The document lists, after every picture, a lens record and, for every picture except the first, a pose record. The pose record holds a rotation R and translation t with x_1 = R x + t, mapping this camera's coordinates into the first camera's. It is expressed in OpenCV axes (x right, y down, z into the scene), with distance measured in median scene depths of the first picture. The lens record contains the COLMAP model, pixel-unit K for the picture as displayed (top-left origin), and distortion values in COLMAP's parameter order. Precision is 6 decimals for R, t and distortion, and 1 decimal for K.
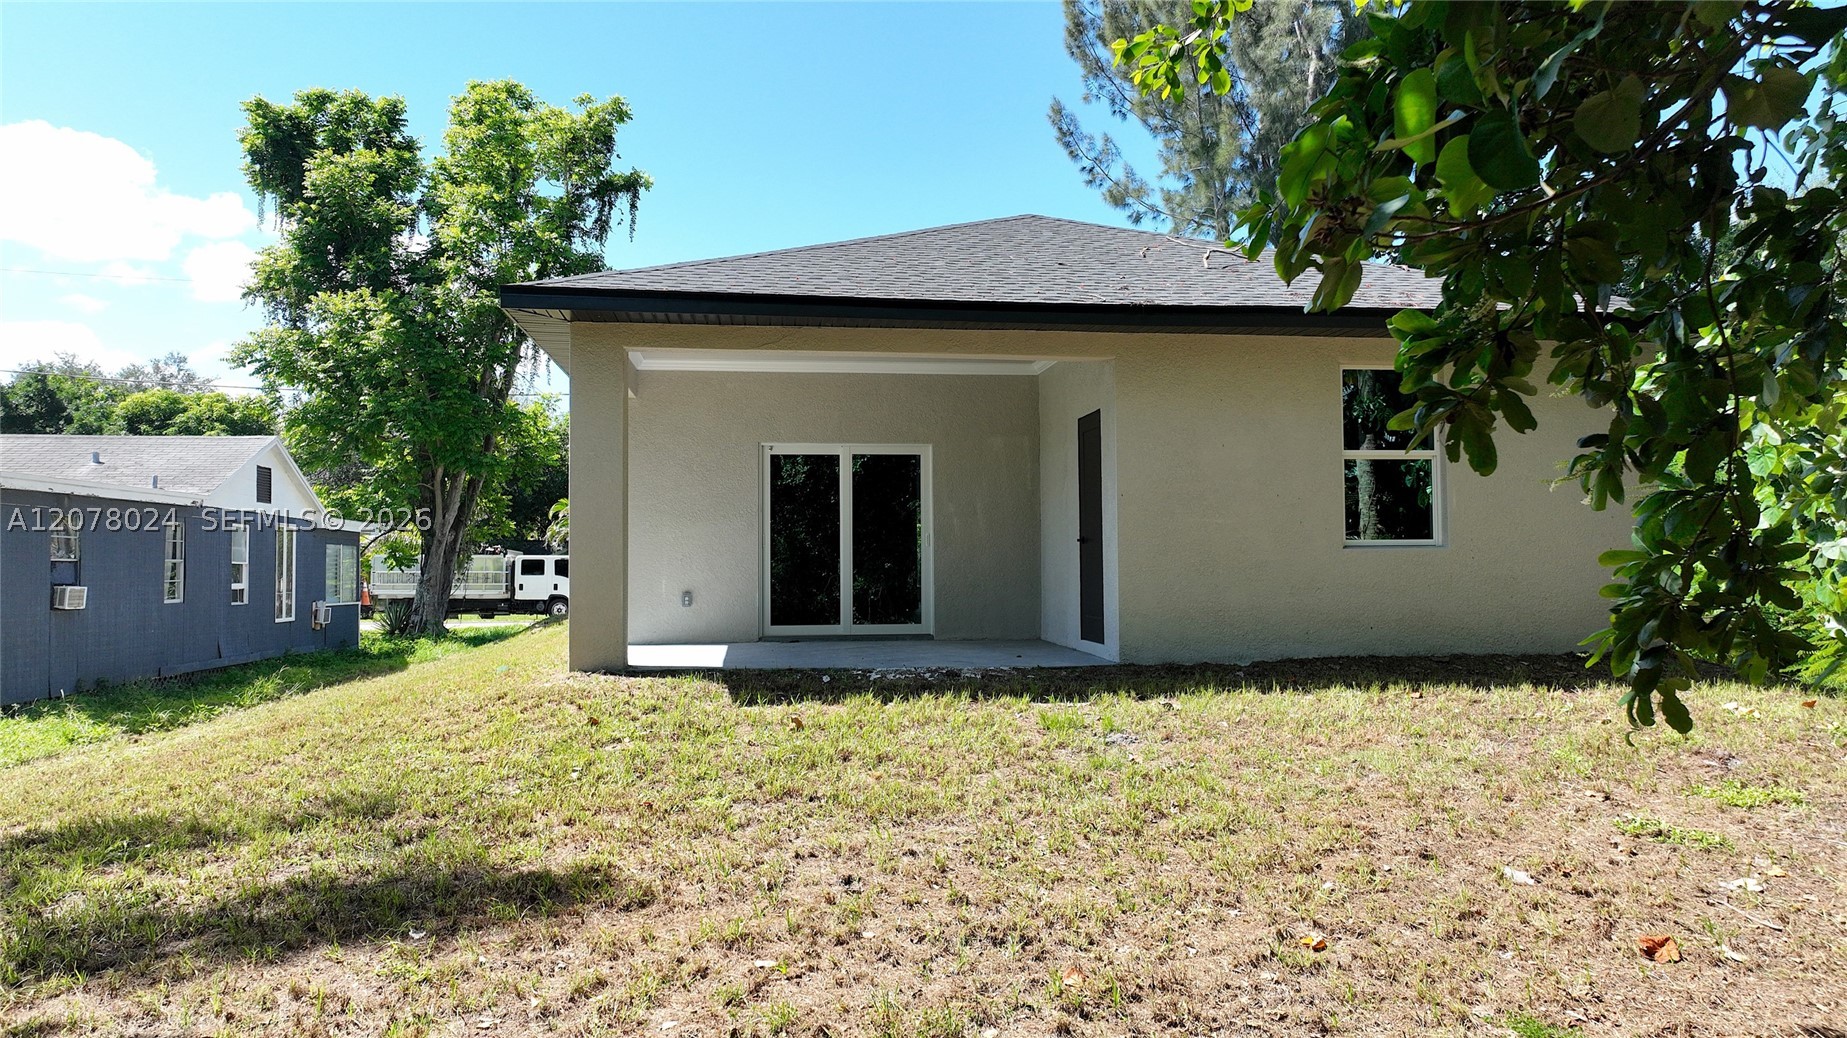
lens RADIAL K [[1264.6, 0, 921.4], [0, 1264.6, 548.4], [0, 0, 1]] dist [0.035161, 0.001903]
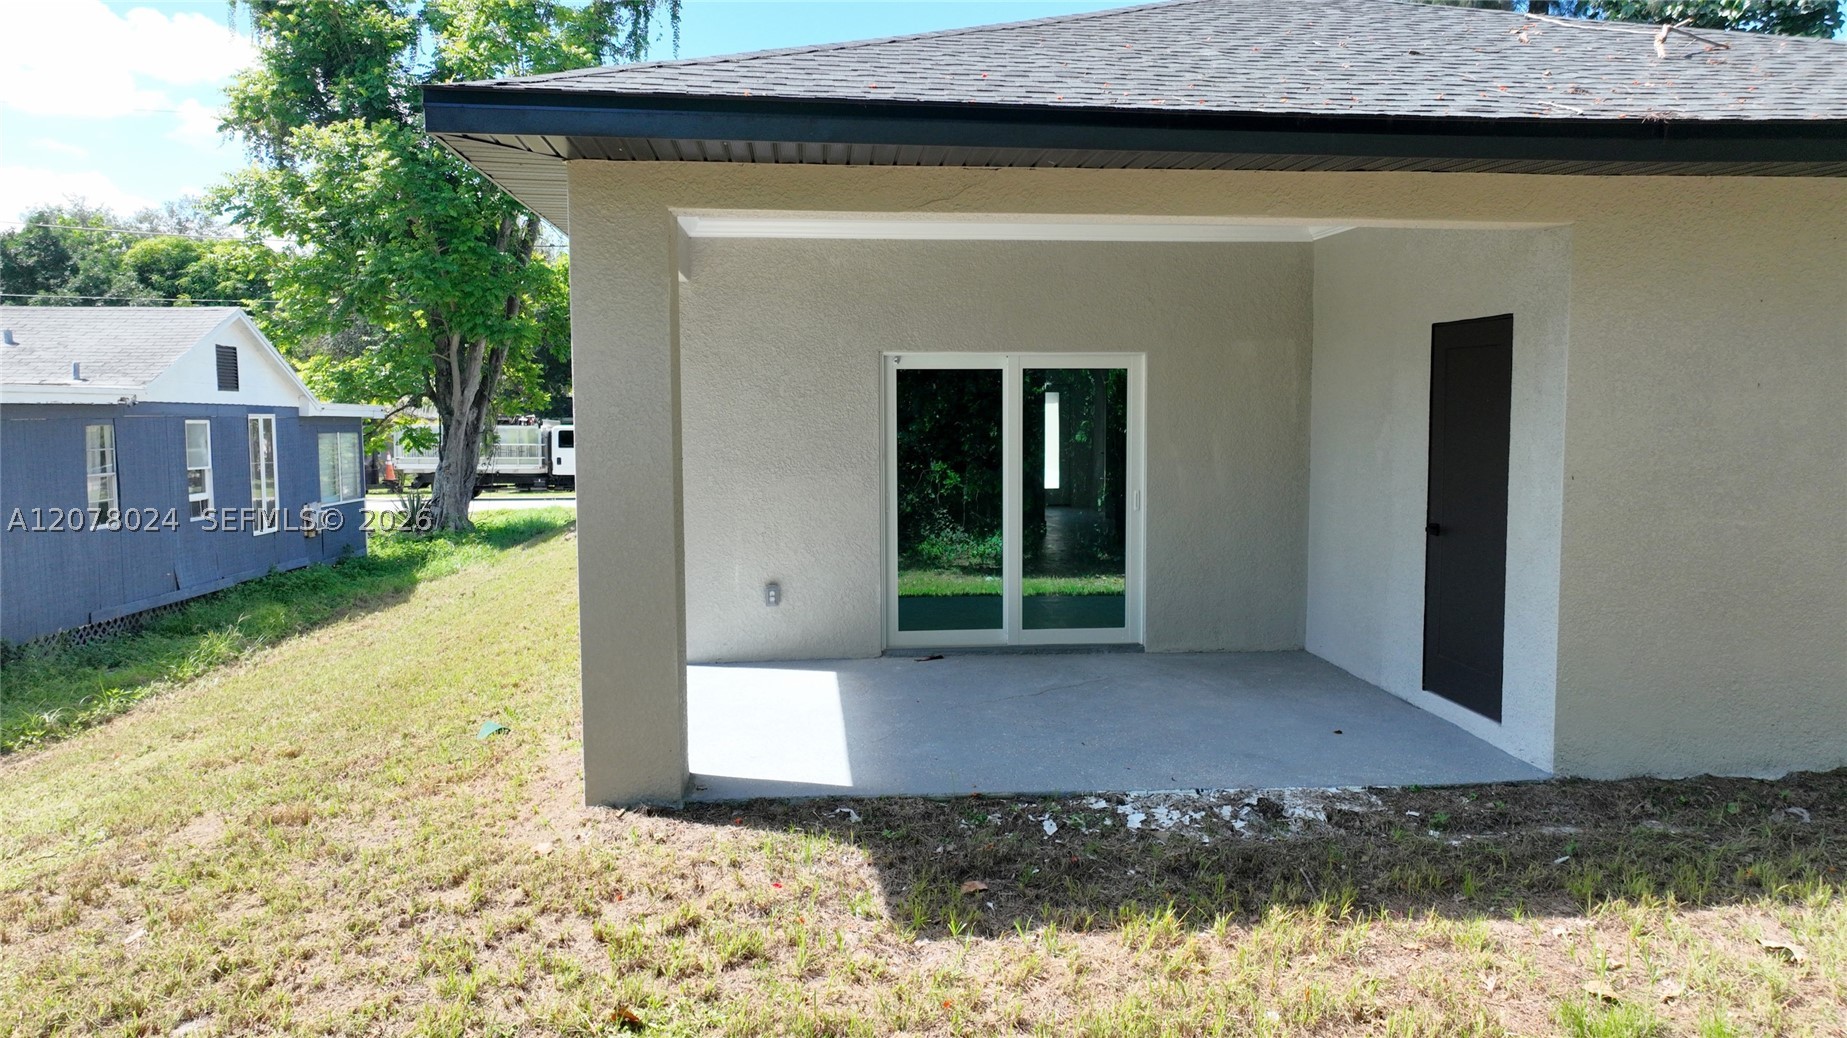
lens RADIAL K [[1214.4, 0, 924.2], [0, 1214.4, 515.1], [0, 0, 1]] dist [0.032226, -0.016531]
pose [[0.999675, 0.003983, -0.025178, -0.043635], [-0.001245, 0.994166, 0.107849, -0.032775], [0.025461, -0.107783, 0.993848, 0.183353]]
